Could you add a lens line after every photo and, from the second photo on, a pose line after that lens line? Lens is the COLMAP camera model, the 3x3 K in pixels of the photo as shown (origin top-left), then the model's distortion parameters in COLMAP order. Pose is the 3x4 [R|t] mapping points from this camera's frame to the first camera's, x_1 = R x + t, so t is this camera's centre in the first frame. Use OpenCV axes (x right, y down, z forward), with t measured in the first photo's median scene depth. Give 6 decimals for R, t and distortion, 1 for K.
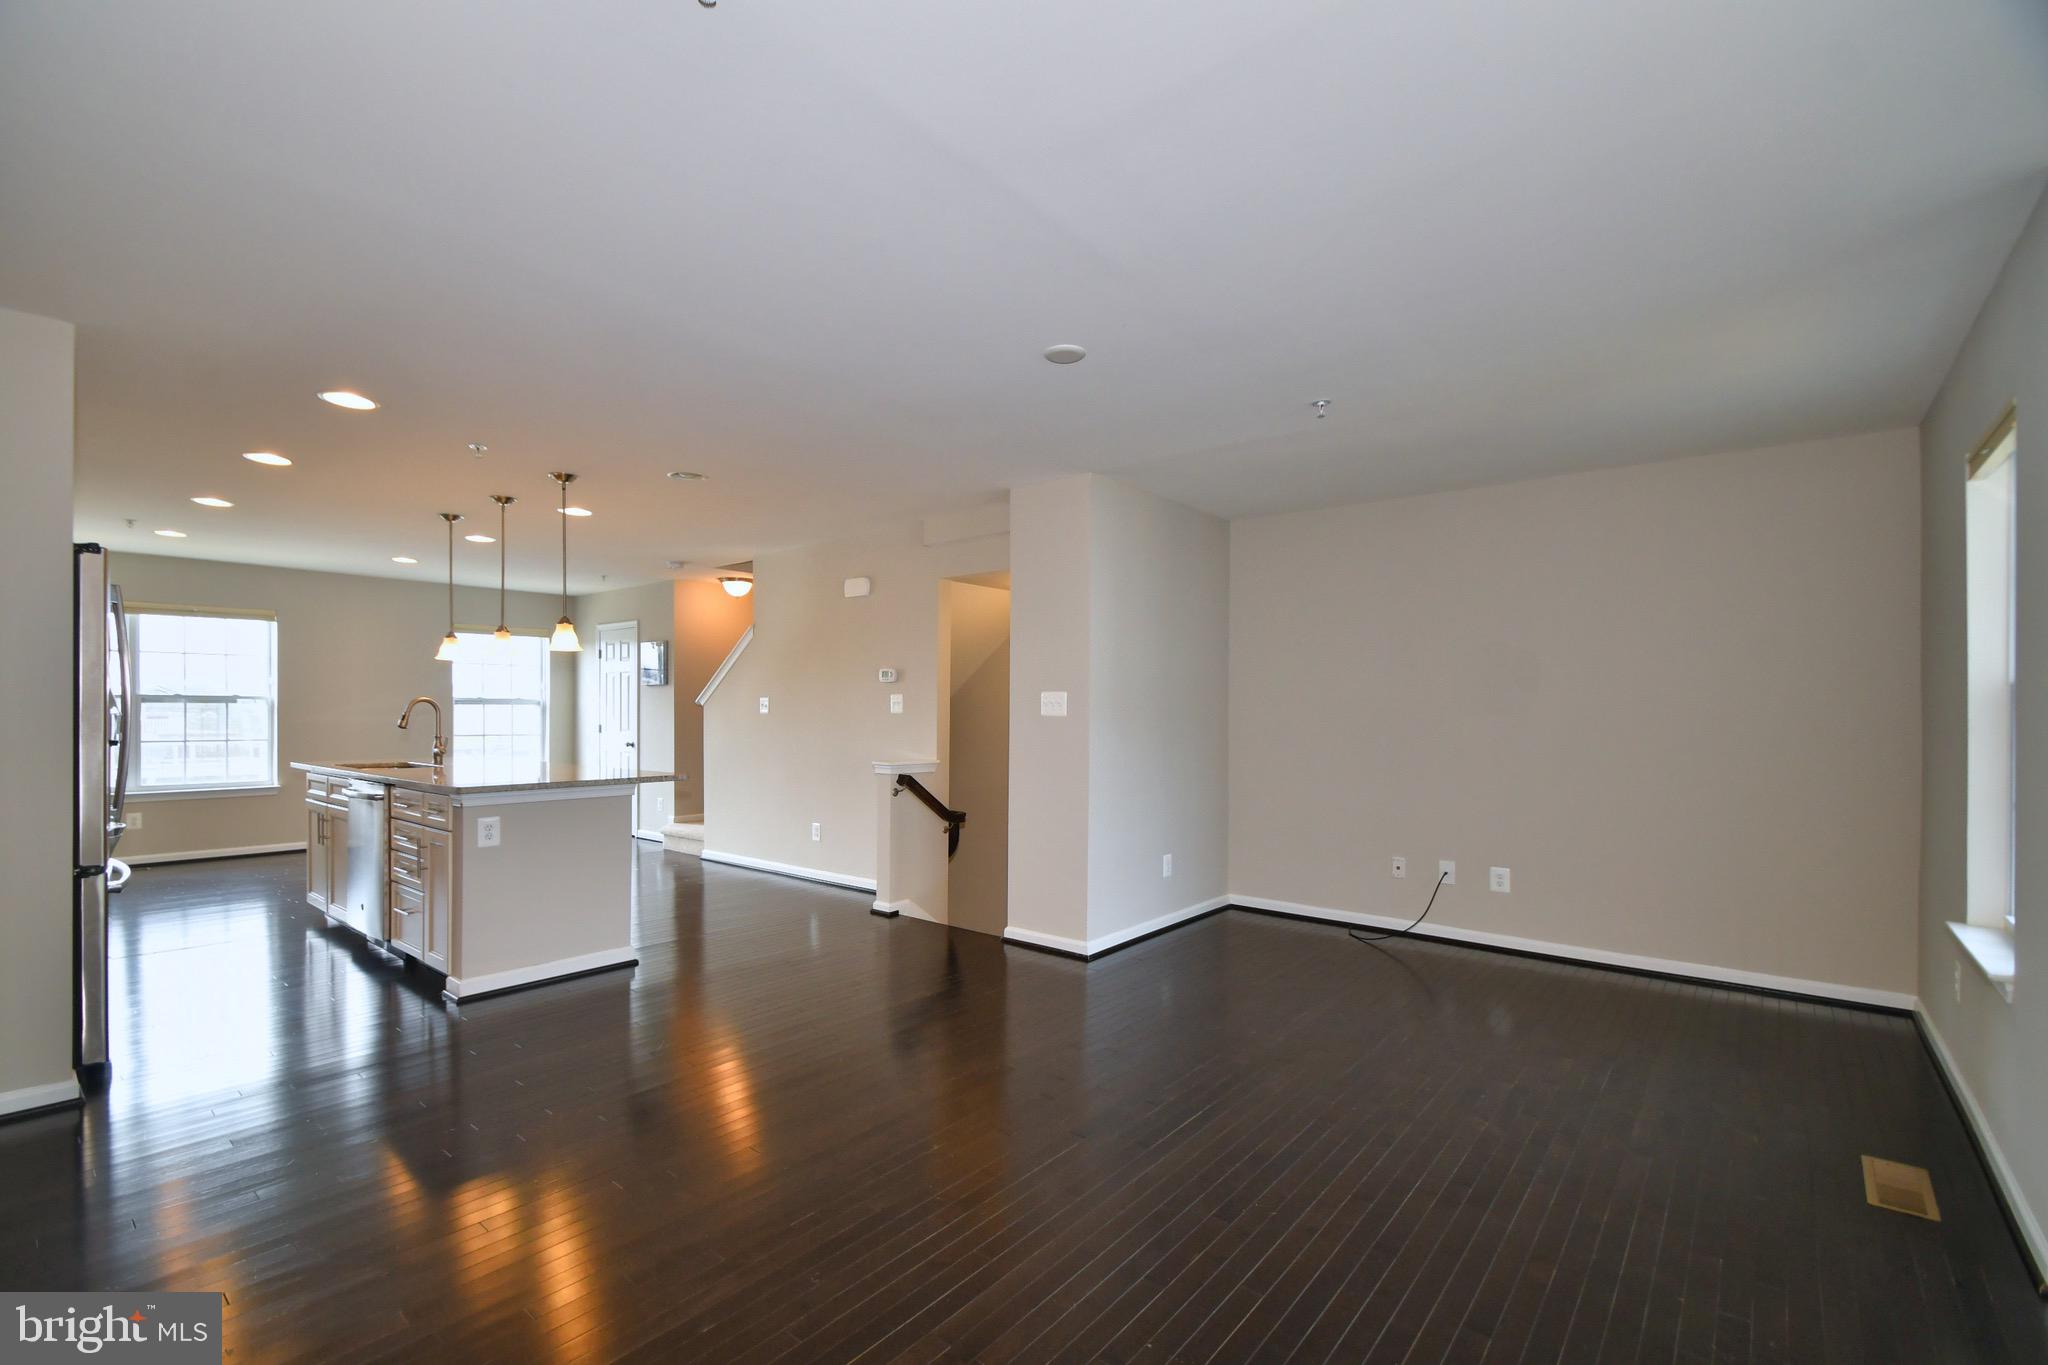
lens RADIAL K [[895.1, 0, 1020.8], [0, 895.1, 717.7], [0, 0, 1]] dist [0.000627, -0.000134]
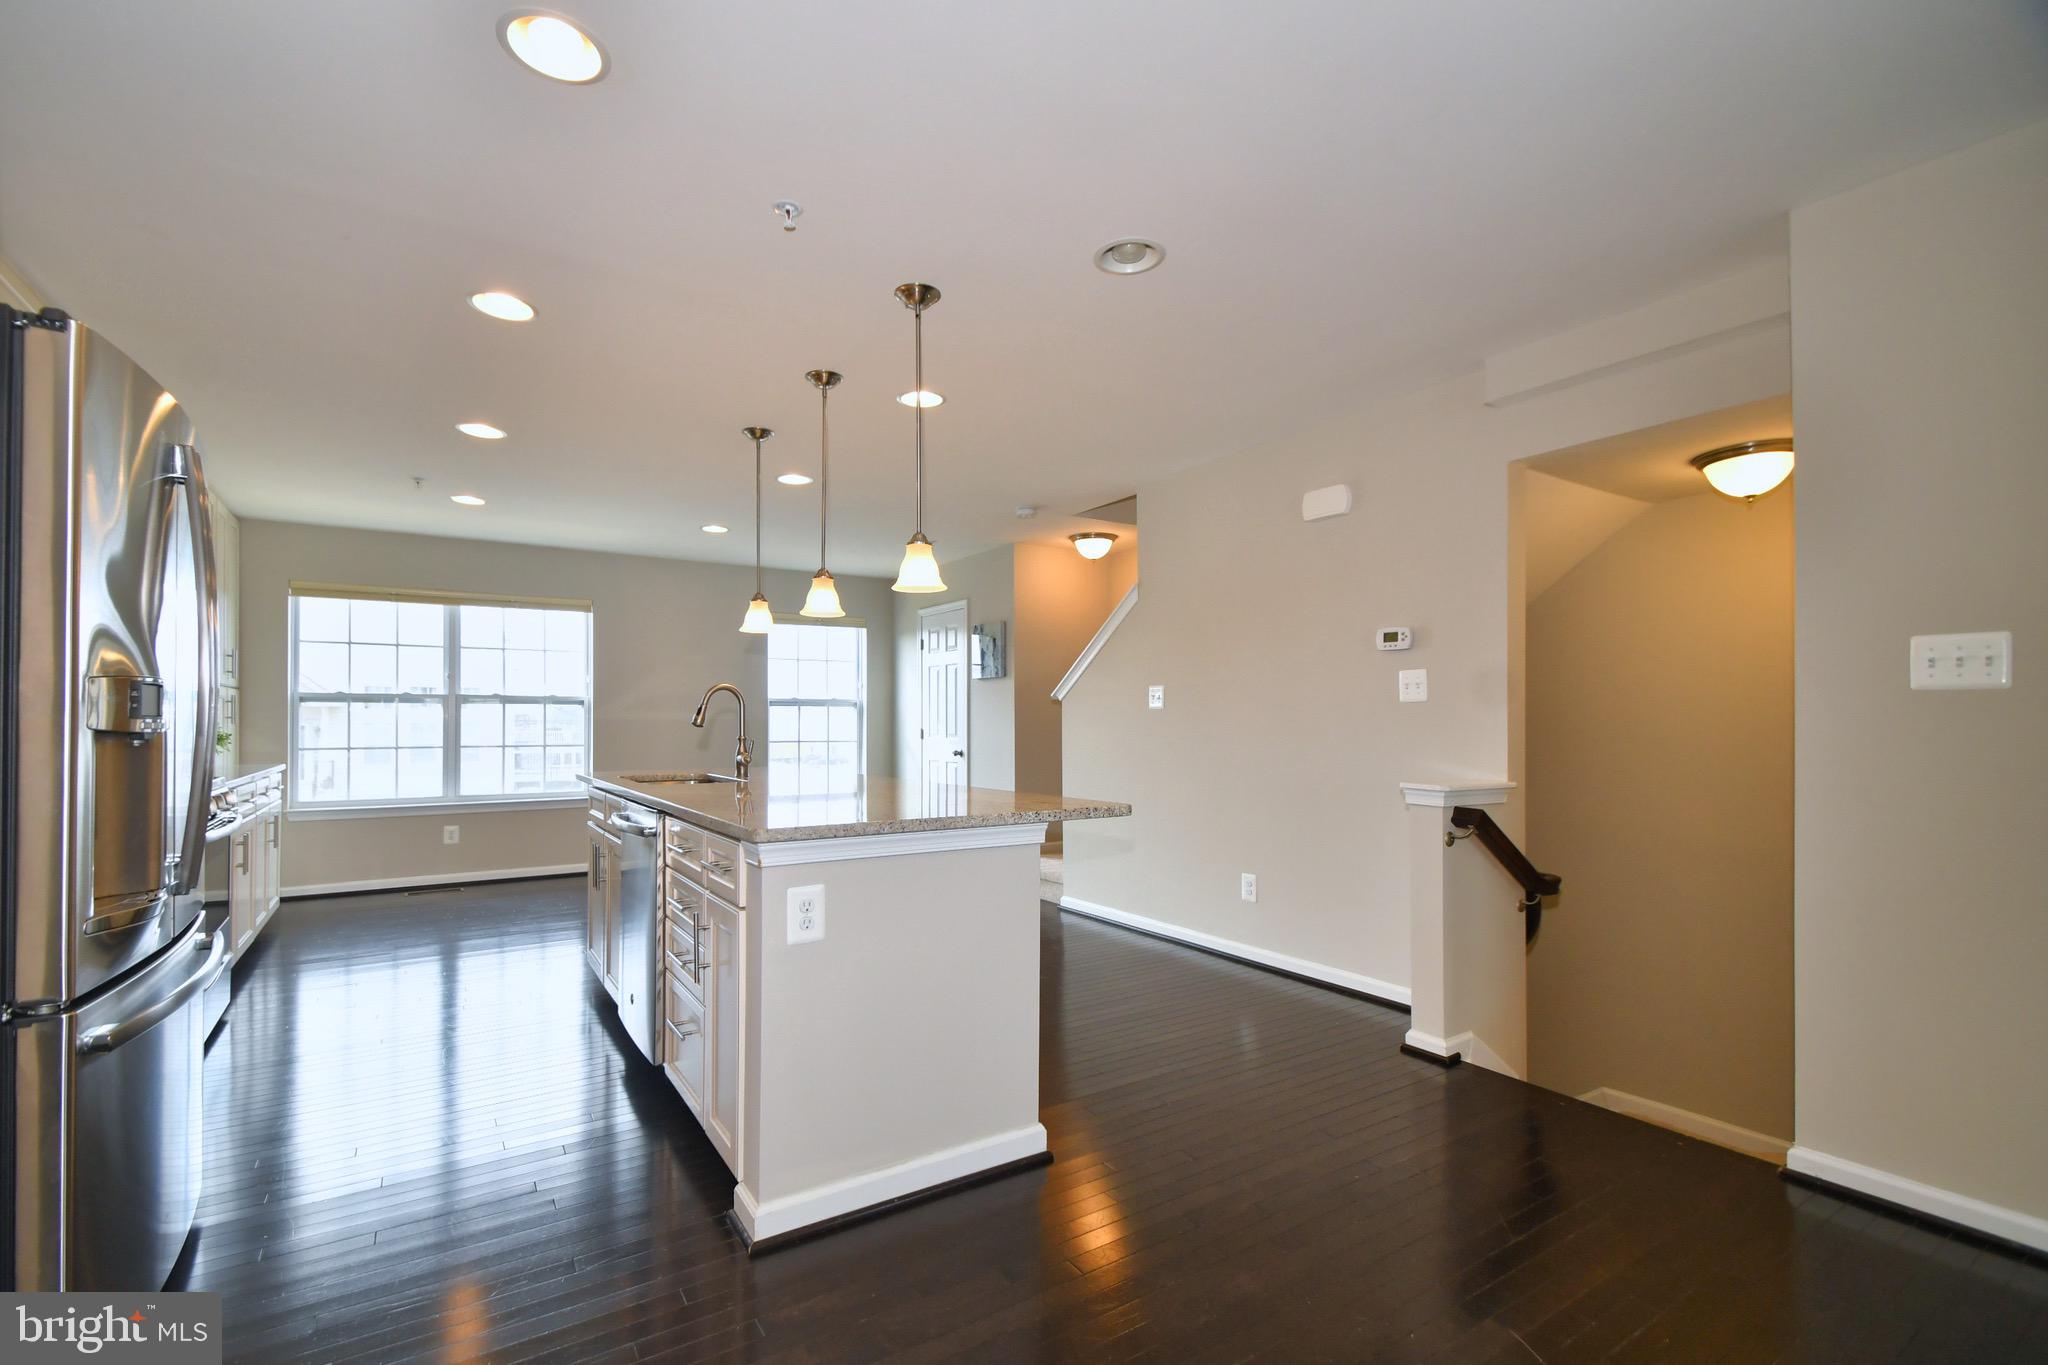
lens RADIAL K [[895.1, 0, 1020.8], [0, 895.1, 717.7], [0, 0, 1]] dist [0.000627, -0.000134]
pose [[0.955862, -0.006289, -0.293749, -0.211421], [0.002287, 0.999900, -0.013967, 0.013634], [0.293807, 0.012679, 0.955781, 0.354035]]
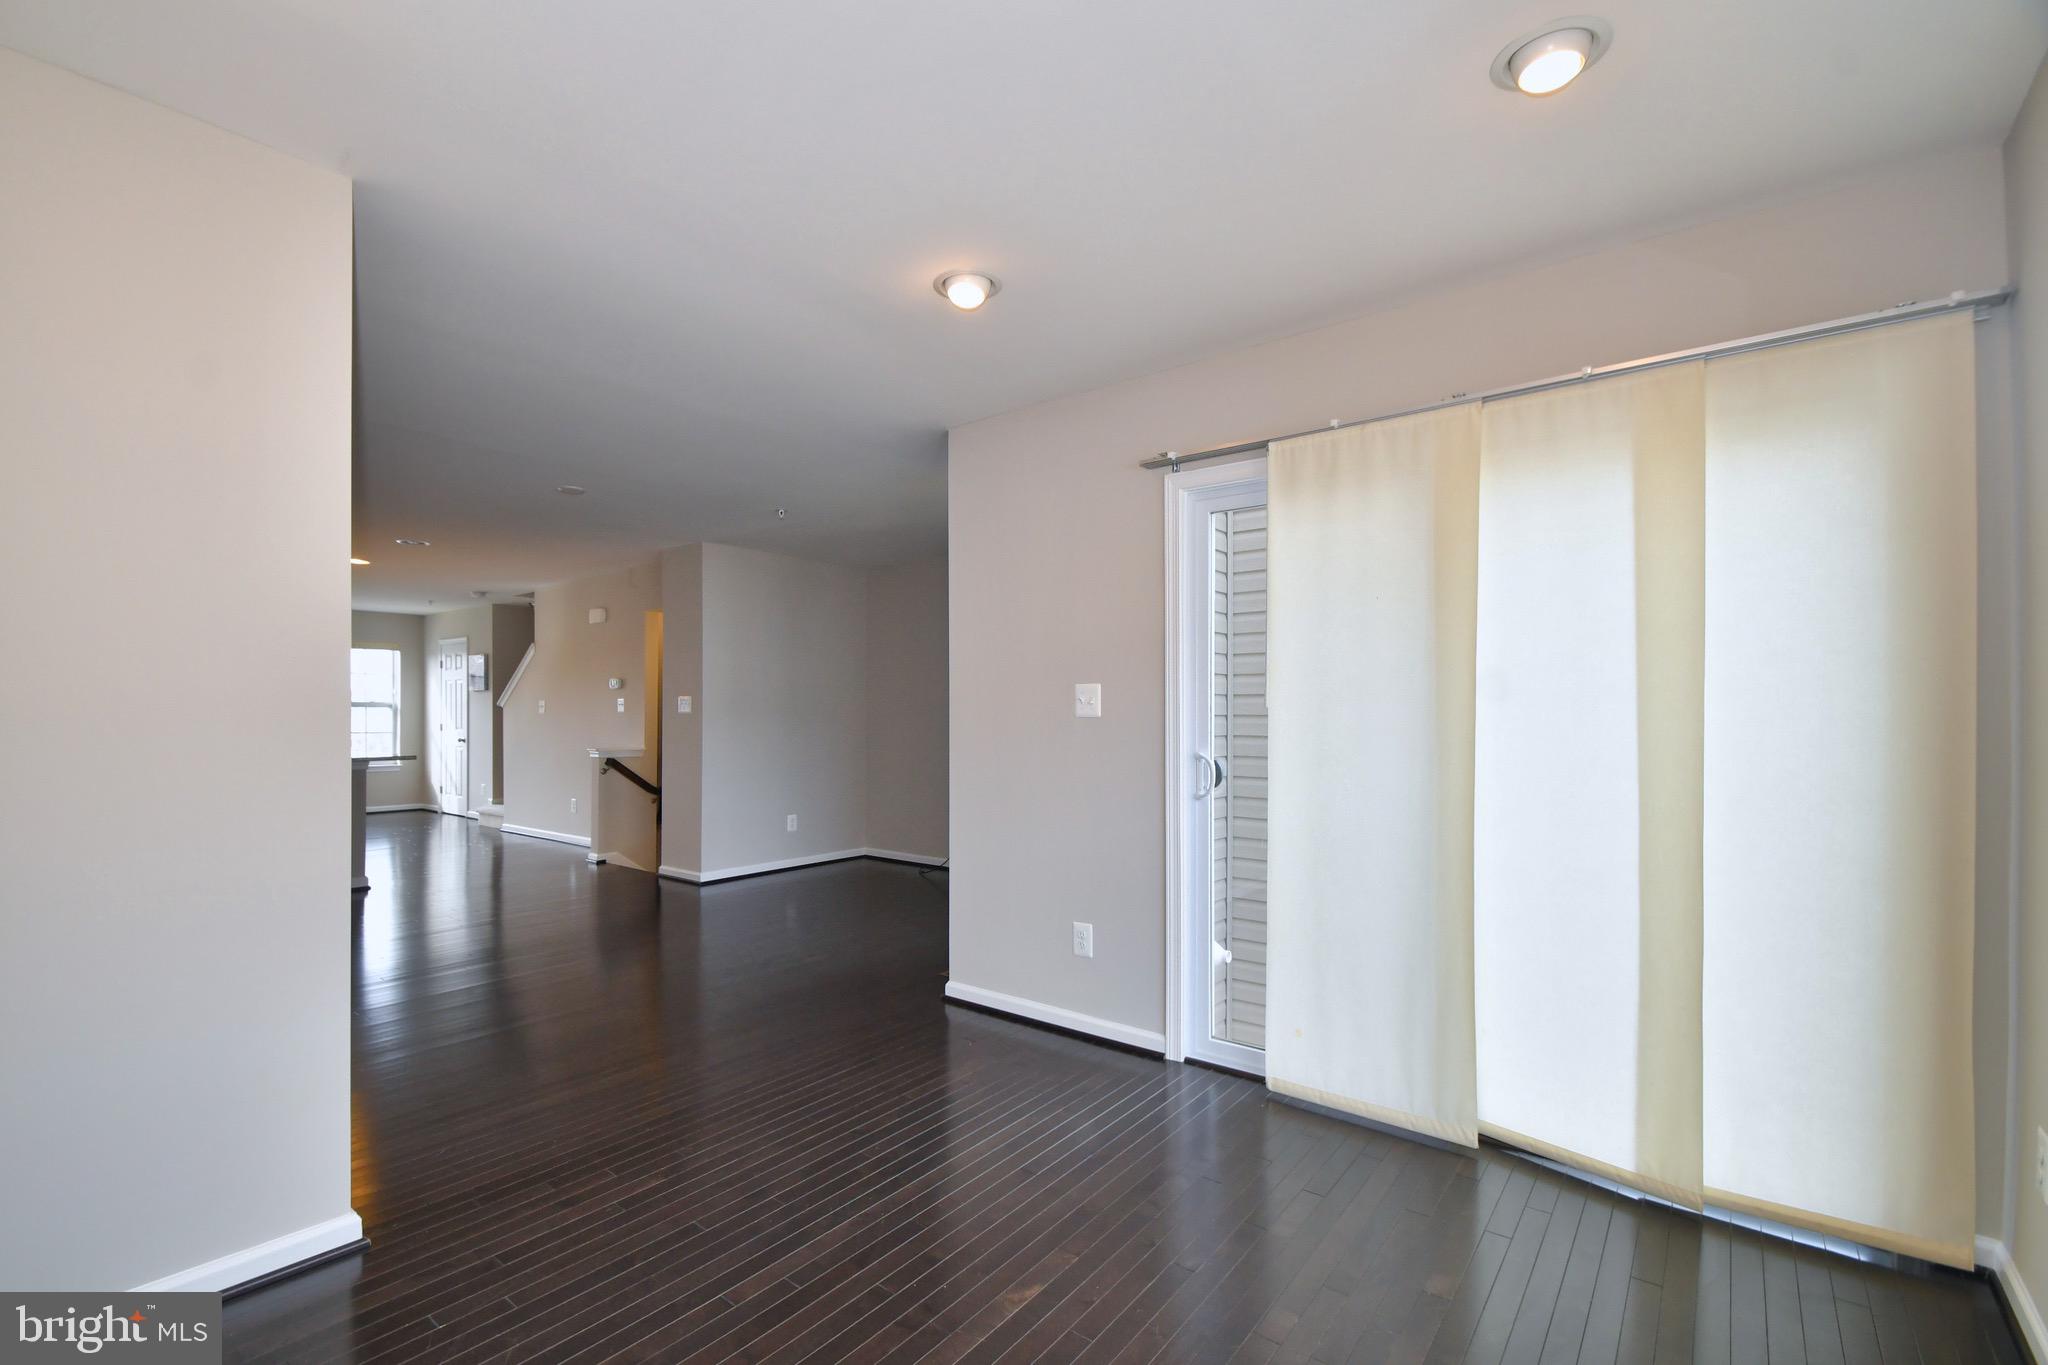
lens RADIAL K [[895.1, 0, 1020.8], [0, 895.1, 717.7], [0, 0, 1]] dist [0.000627, -0.000134]
pose [[0.999553, -0.000161, 0.029901, 0.405434], [0.000348, 0.999980, -0.006238, 0.010793], [-0.029900, 0.006246, 0.999533, -0.326396]]
